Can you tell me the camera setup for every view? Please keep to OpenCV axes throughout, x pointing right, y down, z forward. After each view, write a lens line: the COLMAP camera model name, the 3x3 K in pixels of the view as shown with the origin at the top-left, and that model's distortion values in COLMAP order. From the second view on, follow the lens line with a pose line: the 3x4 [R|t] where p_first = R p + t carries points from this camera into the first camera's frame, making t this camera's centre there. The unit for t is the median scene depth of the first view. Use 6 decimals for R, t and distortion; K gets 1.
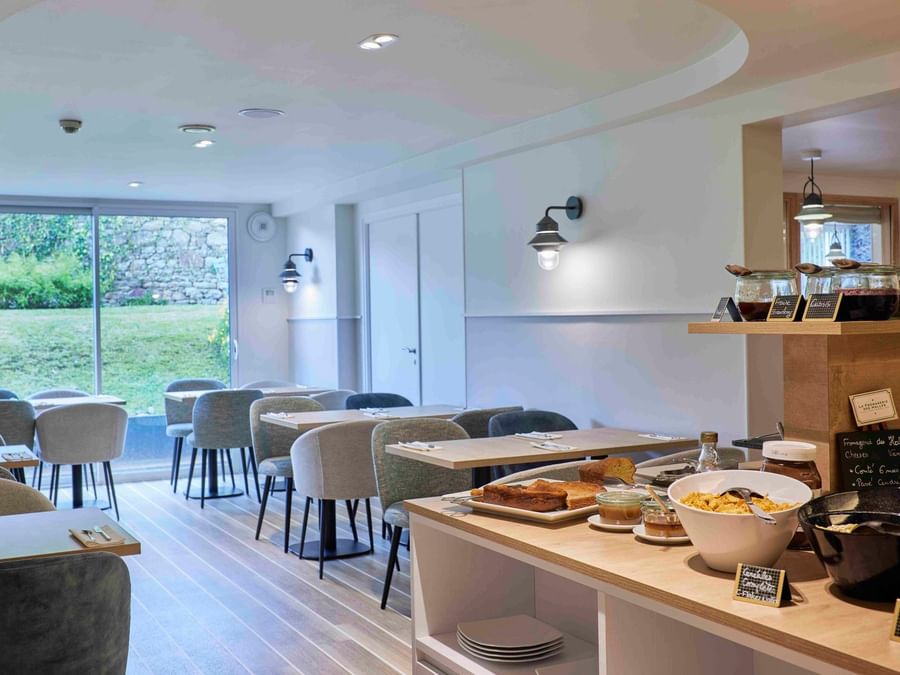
lens RADIAL K [[1026.9, 0, 450.0], [0, 1026.9, 337.5], [0, 0, 1]] dist [-0.003633, -0.003342]
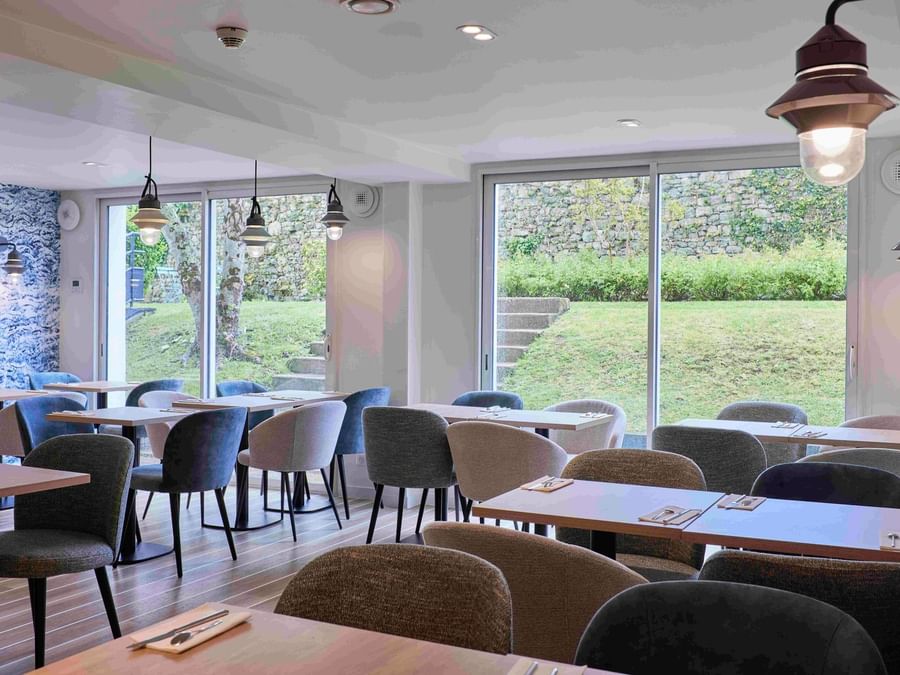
lens RADIAL K [[1026.9, 0, 450.0], [0, 1026.9, 337.5], [0, 0, 1]] dist [-0.003633, -0.003342]
pose [[0.583313, 0.041754, -0.811173, 0.142405], [-0.037199, 0.999003, 0.024672, -0.008950], [0.811395, 0.015783, 0.584285, 0.331821]]
